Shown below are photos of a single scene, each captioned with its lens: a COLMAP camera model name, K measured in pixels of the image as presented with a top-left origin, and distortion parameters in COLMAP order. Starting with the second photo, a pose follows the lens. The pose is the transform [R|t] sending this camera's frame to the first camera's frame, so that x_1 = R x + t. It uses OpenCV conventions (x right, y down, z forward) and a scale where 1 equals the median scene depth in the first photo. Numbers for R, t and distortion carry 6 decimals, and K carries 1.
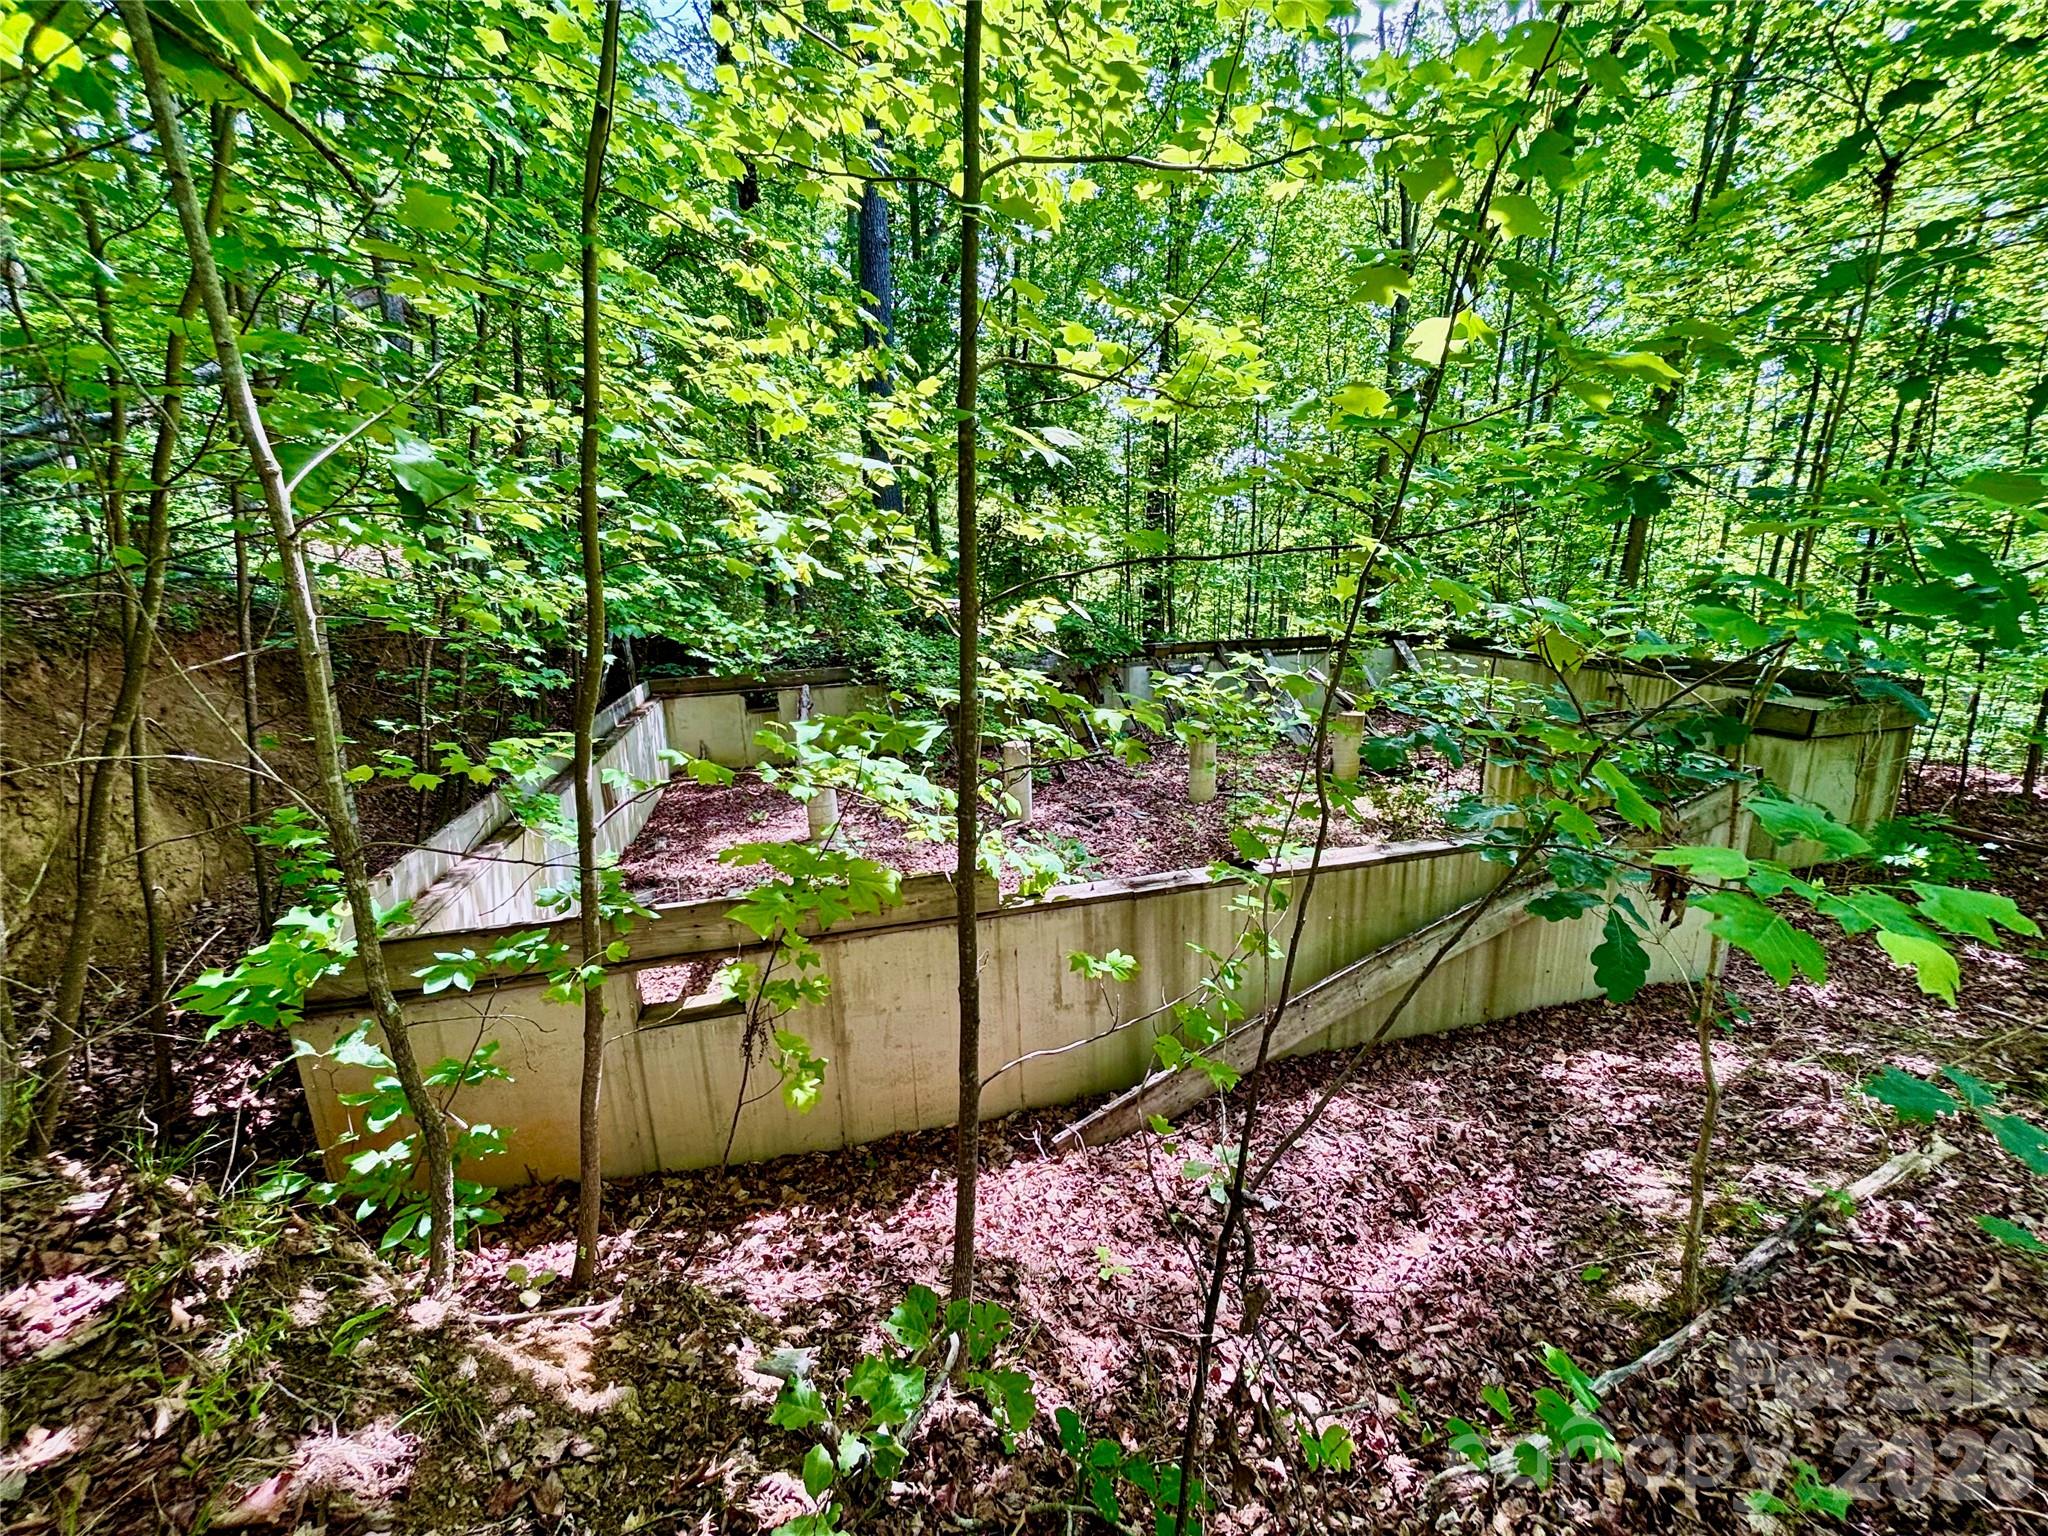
lens RADIAL K [[808.1, 0, 1028.5], [0, 808.1, 769.2], [0, 0, 1]] dist [0.008796, 0.000788]
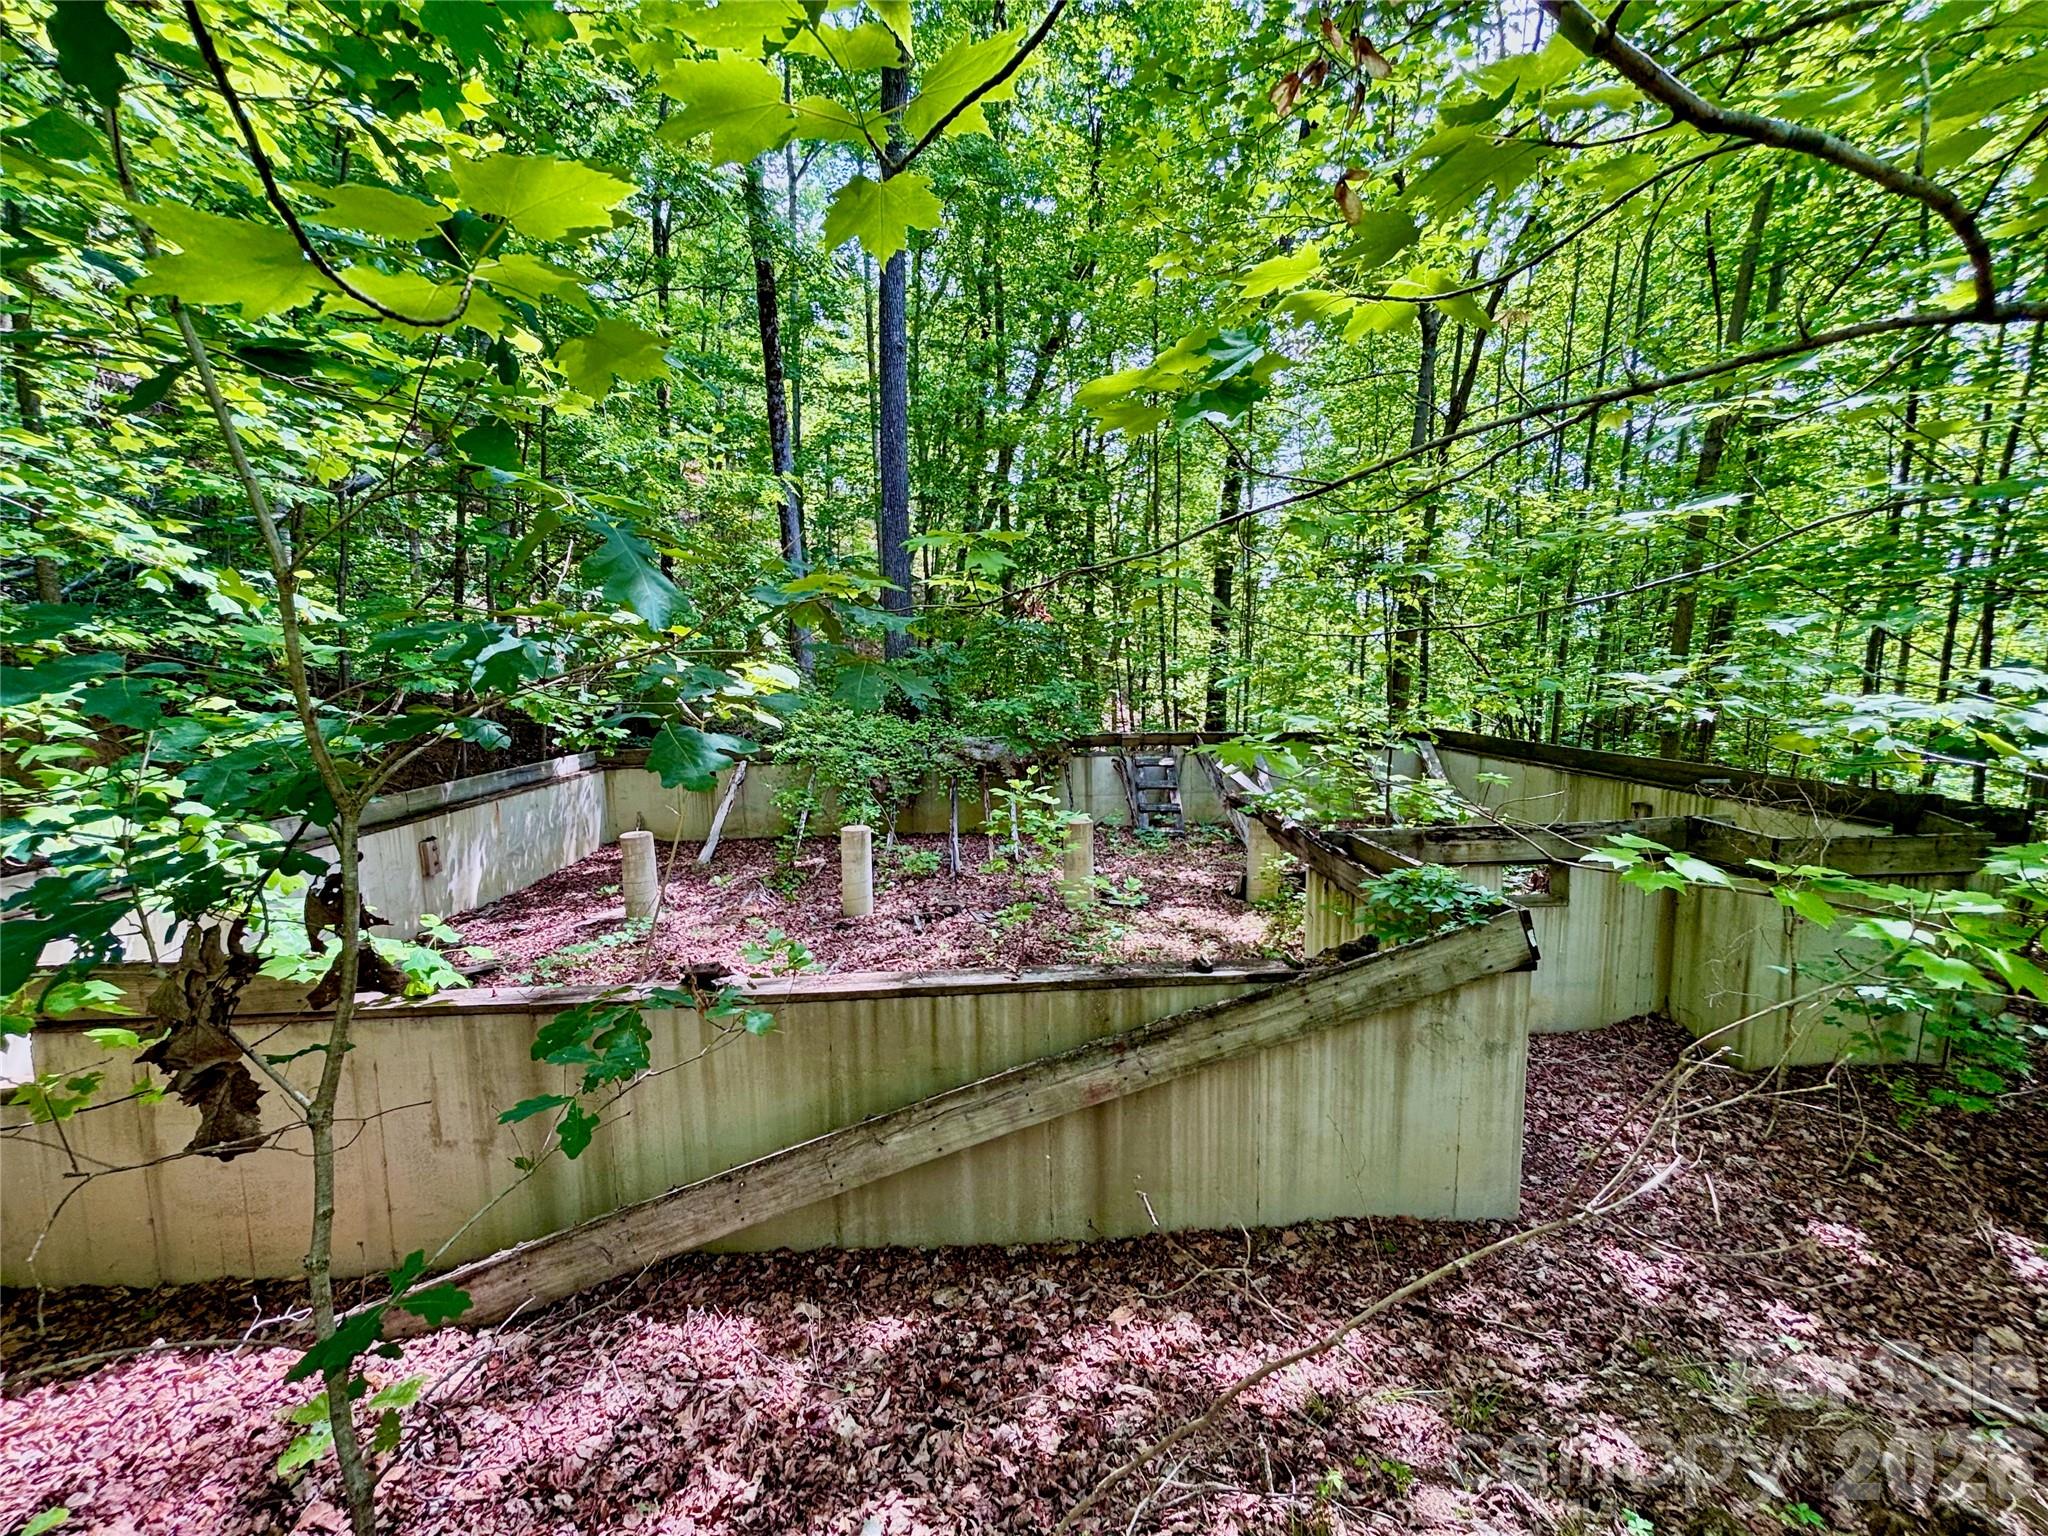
lens RADIAL K [[808.1, 0, 1023.2], [0, 808.1, 769.0], [0, 0, 1]] dist [0.008796, 0.000788]
pose [[0.979006, 0.038283, -0.200206, 0.695382], [-0.061650, 0.991815, -0.111816, -0.015785], [0.194287, 0.121811, 0.973352, 0.271130]]
